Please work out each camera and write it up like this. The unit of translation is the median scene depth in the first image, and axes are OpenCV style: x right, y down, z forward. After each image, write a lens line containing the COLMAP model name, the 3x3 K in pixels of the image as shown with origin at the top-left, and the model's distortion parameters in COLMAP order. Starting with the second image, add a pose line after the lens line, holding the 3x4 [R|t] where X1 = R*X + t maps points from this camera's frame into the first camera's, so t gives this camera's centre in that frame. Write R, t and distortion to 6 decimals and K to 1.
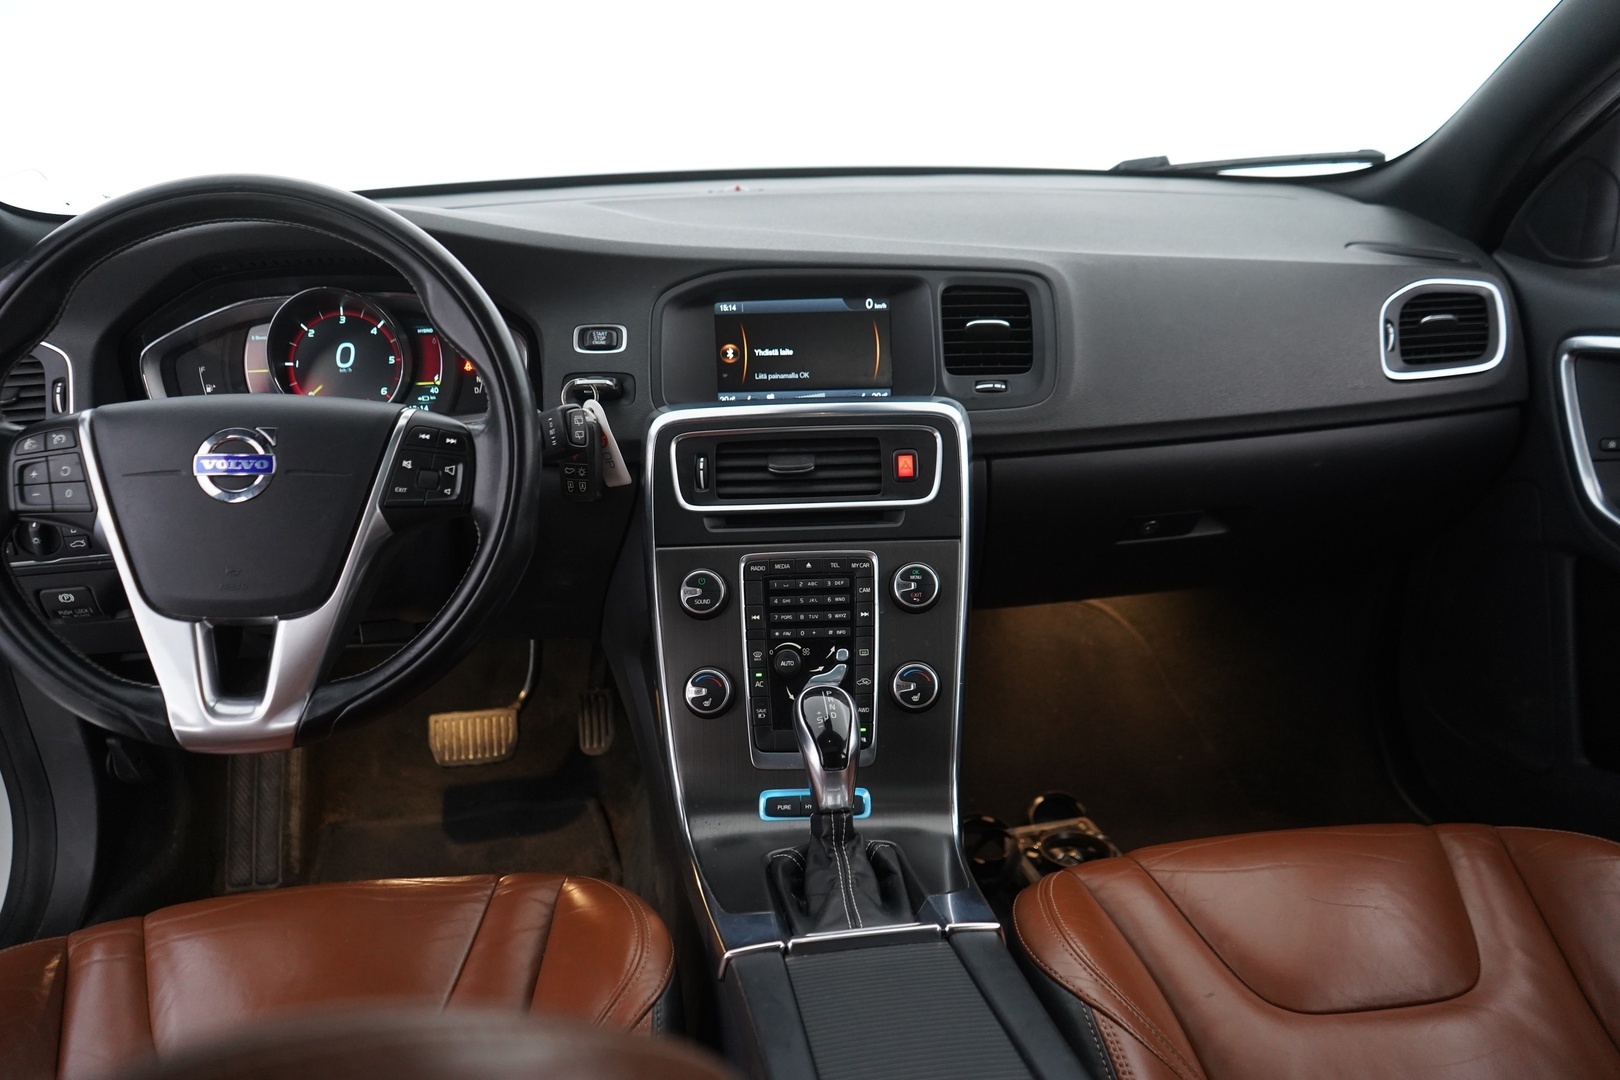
lens RADIAL K [[1310.0, 0, 803.8], [0, 1310.0, 532.9], [0, 0, 1]] dist [-0.005866, -0.000959]
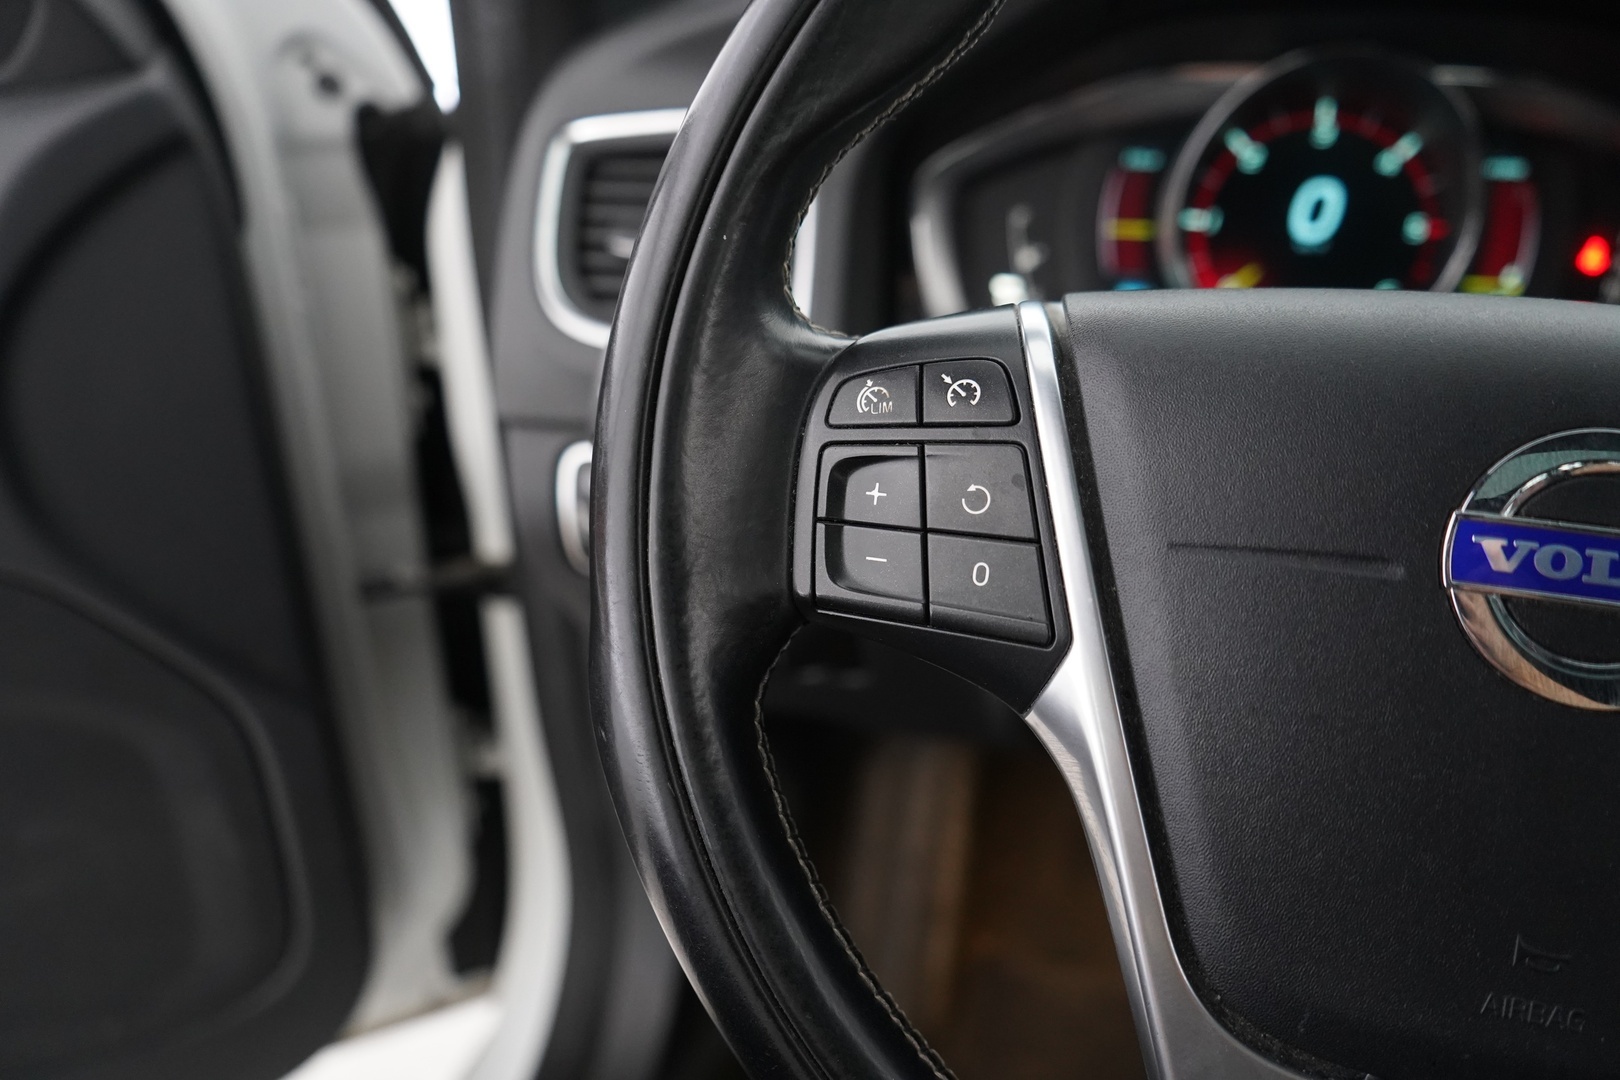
lens RADIAL K [[1310.0, 0, 813.8], [0, 1310.0, 540.4], [0, 0, 1]] dist [-0.005866, -0.000959]
pose [[0.940930, 0.152326, -0.302402, -0.407557], [-0.125217, 0.986319, 0.107214, -0.053210], [0.314597, -0.063015, 0.947132, 0.558758]]
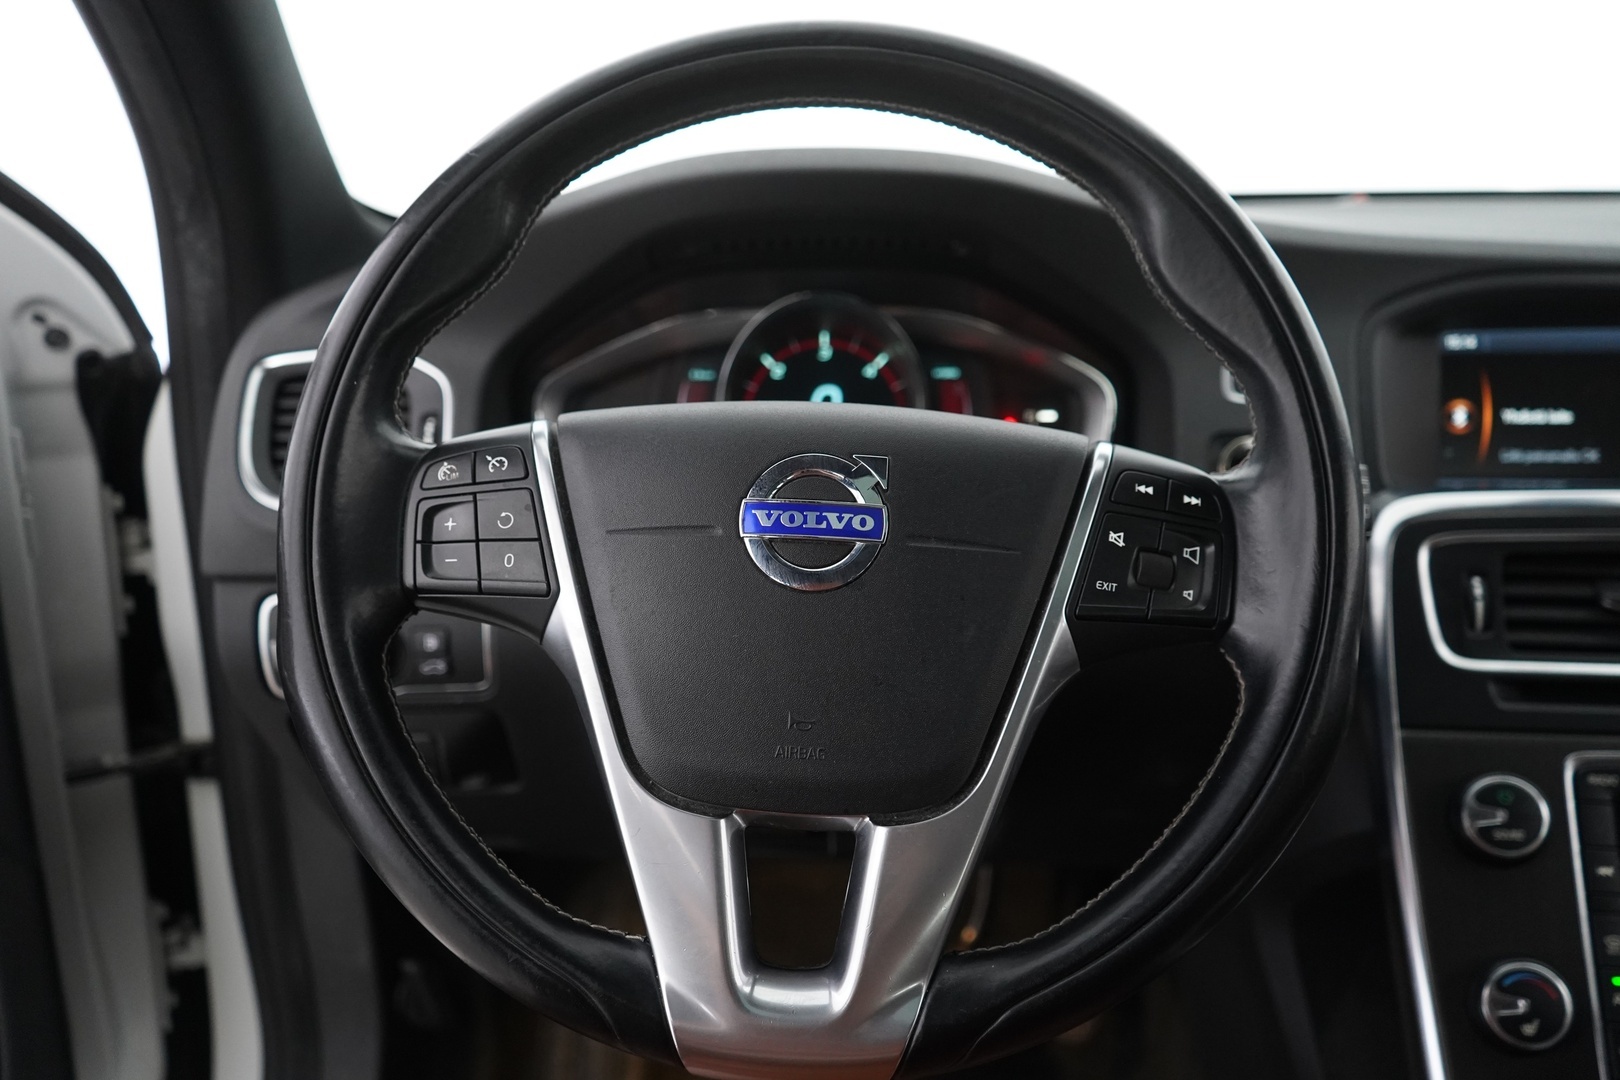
lens RADIAL K [[1423.3, 0, 805.8], [0, 1423.3, 533.6], [0, 0, 1]] dist [0.016852, -0.005742]
pose [[0.987086, 0.041253, -0.154789, -0.279938], [-0.061076, 0.990202, -0.125577, 0.020767], [0.148092, 0.133409, 0.979934, 0.348482]]
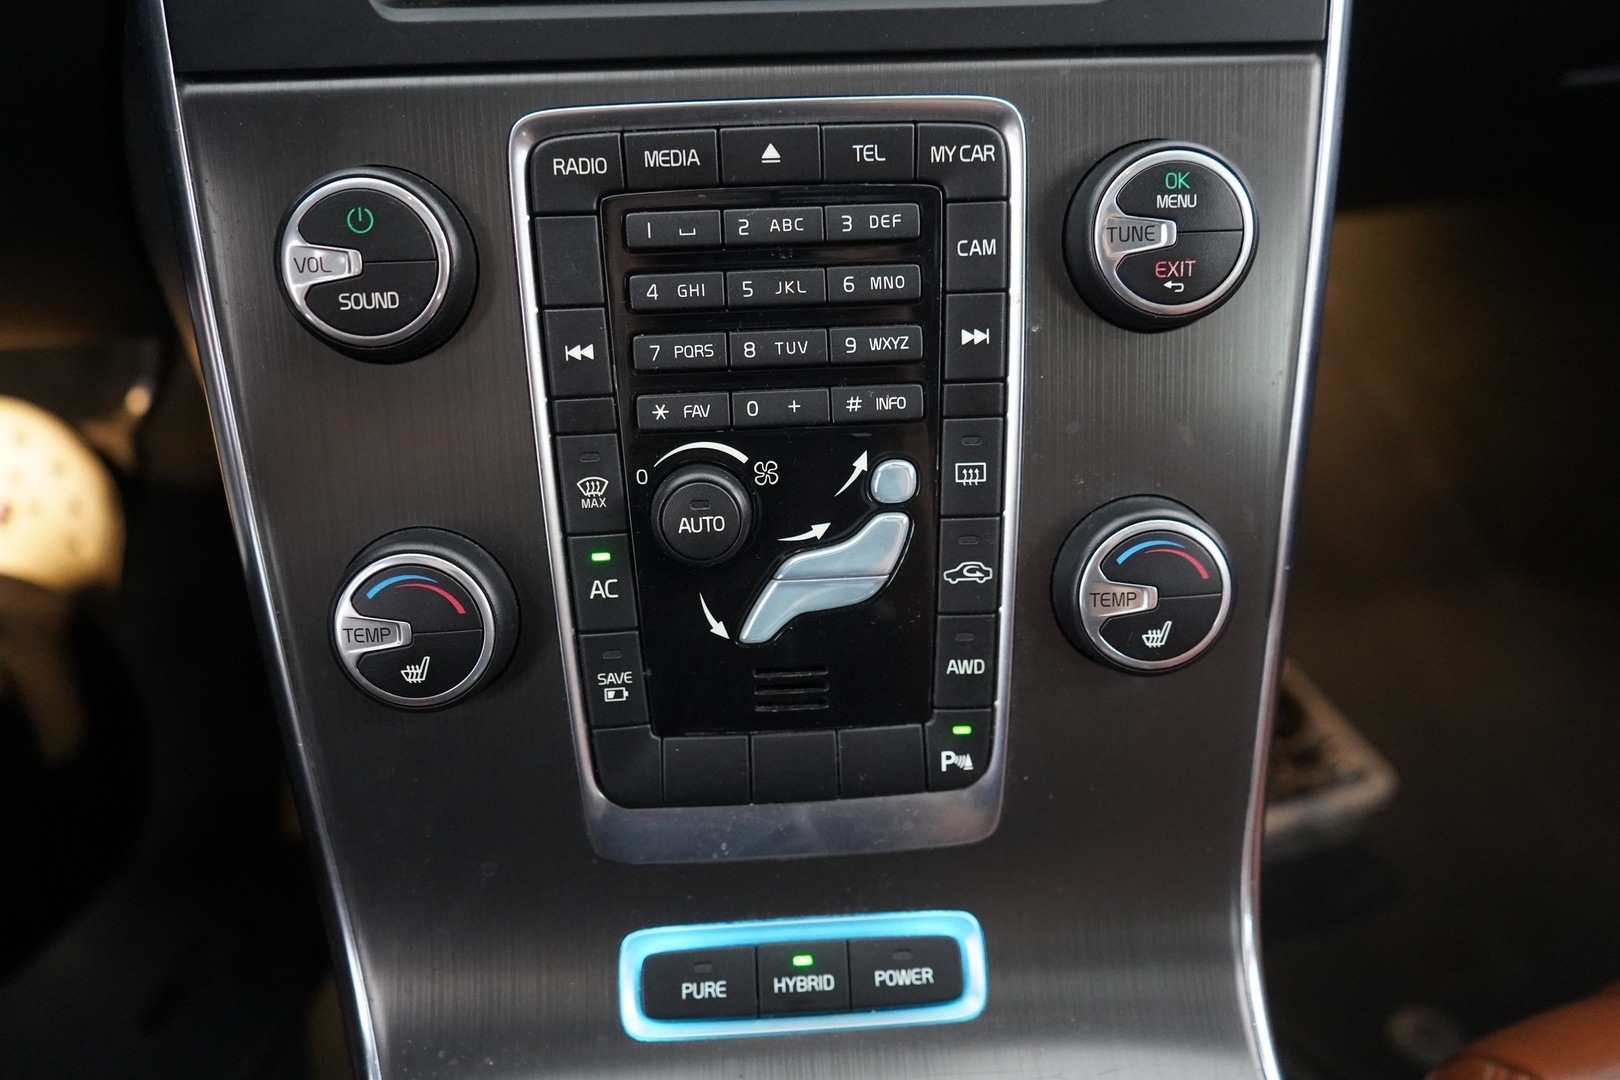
lens RADIAL K [[1310.0, 0, 809.0], [0, 1310.0, 529.9], [0, 0, 1]] dist [-0.005866, -0.000959]
pose [[0.995362, -0.026754, 0.092405, -0.015432], [-0.003264, 0.950604, 0.310389, 0.014963], [-0.096145, -0.309251, 0.946108, 0.728024]]
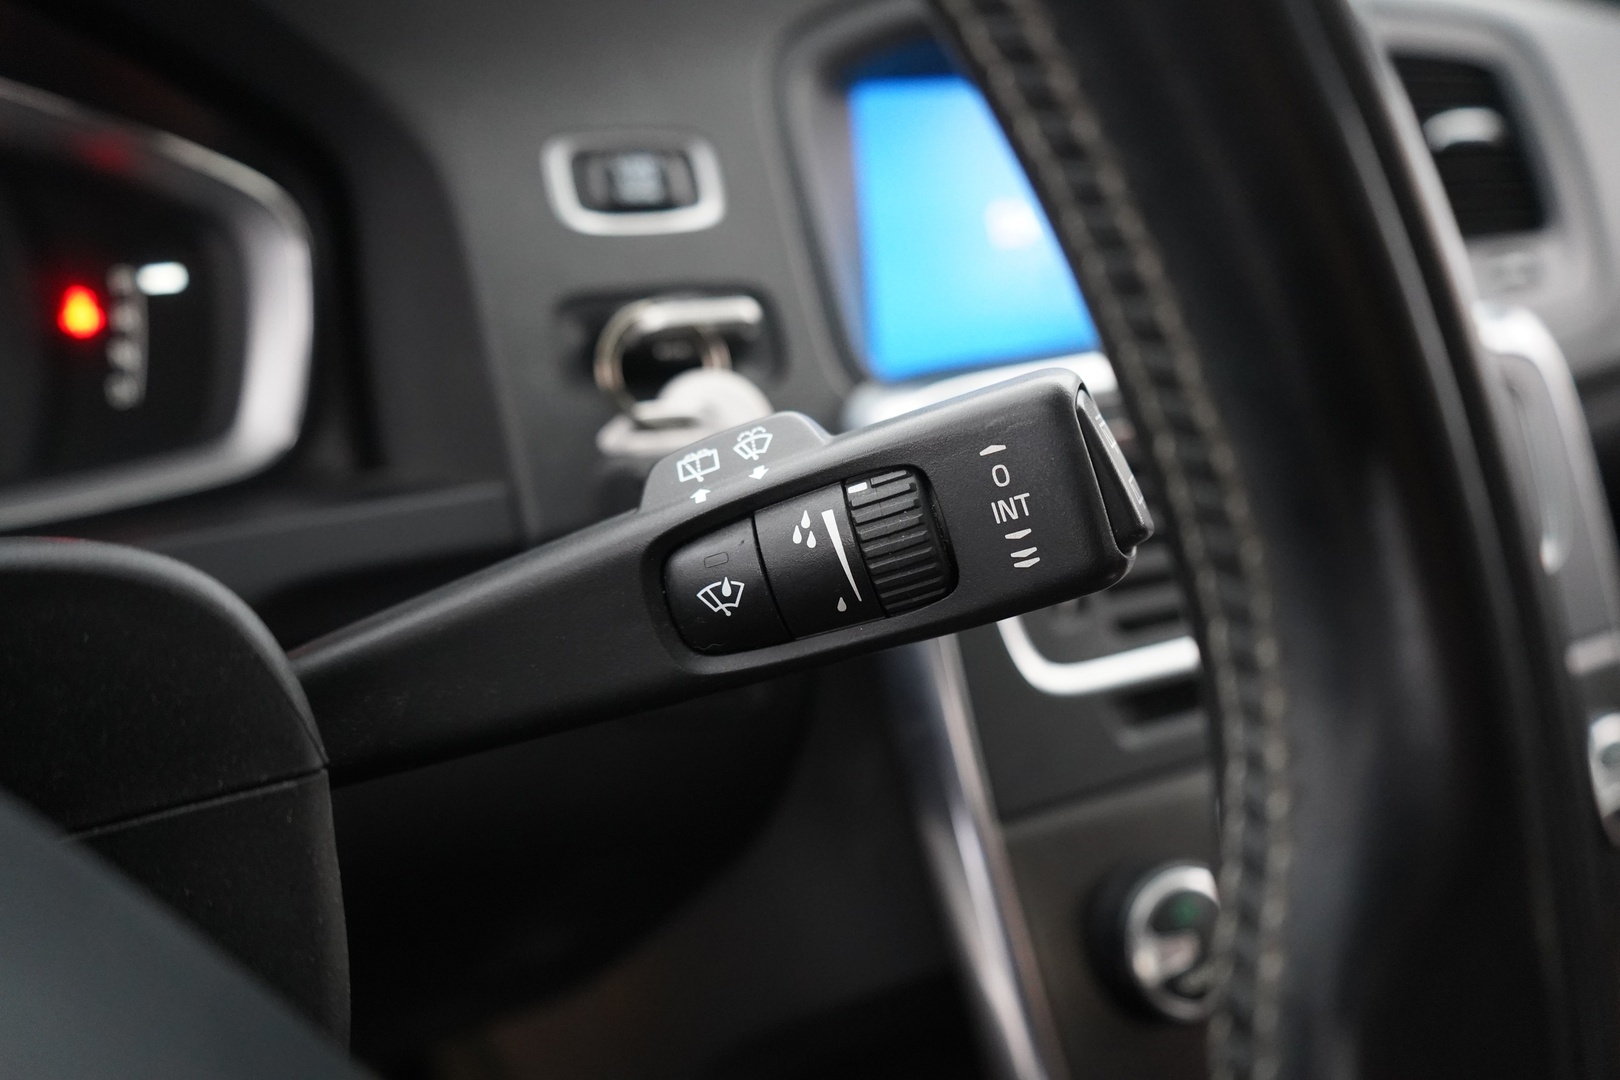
lens RADIAL K [[1310.0, 0, 820.9], [0, 1310.0, 540.6], [0, 0, 1]] dist [-0.005866, -0.000959]
pose [[0.880621, -0.137077, 0.453561, -0.286776], [0.129305, 0.990429, 0.048275, -0.078422], [-0.455837, 0.016136, 0.889917, 0.753853]]
